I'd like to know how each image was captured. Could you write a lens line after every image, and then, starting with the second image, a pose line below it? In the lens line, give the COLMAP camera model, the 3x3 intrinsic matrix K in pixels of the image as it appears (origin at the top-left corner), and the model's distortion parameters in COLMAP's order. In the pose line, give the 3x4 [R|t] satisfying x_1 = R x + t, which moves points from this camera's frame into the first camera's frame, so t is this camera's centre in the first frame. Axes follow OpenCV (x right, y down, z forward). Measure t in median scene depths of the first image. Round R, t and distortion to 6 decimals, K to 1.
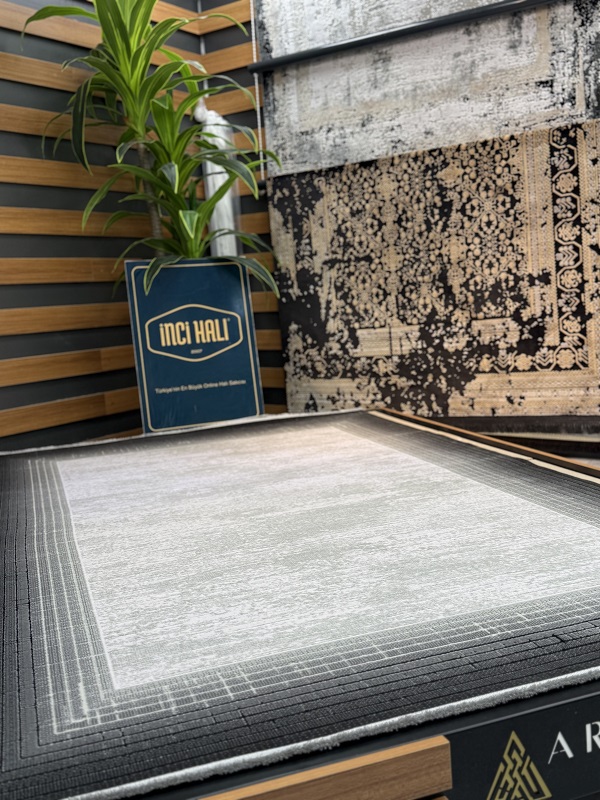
lens RADIAL K [[817.0, 0, 295.2], [0, 817.0, 400.5], [0, 0, 1]] dist [0.209558, -0.477541]
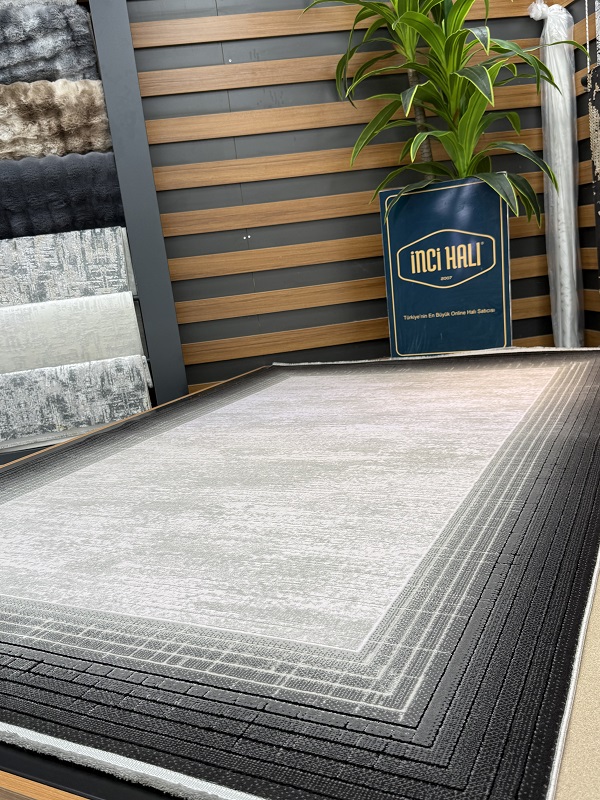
lens RADIAL K [[701.1, 0, 301.5], [0, 701.1, 399.9], [0, 0, 1]] dist [0.171269, -0.321339]
pose [[0.693829, 0.125770, -0.709072, 0.388201], [-0.023929, 0.988114, 0.151850, -0.041064], [0.719742, -0.088390, 0.688592, 0.278777]]
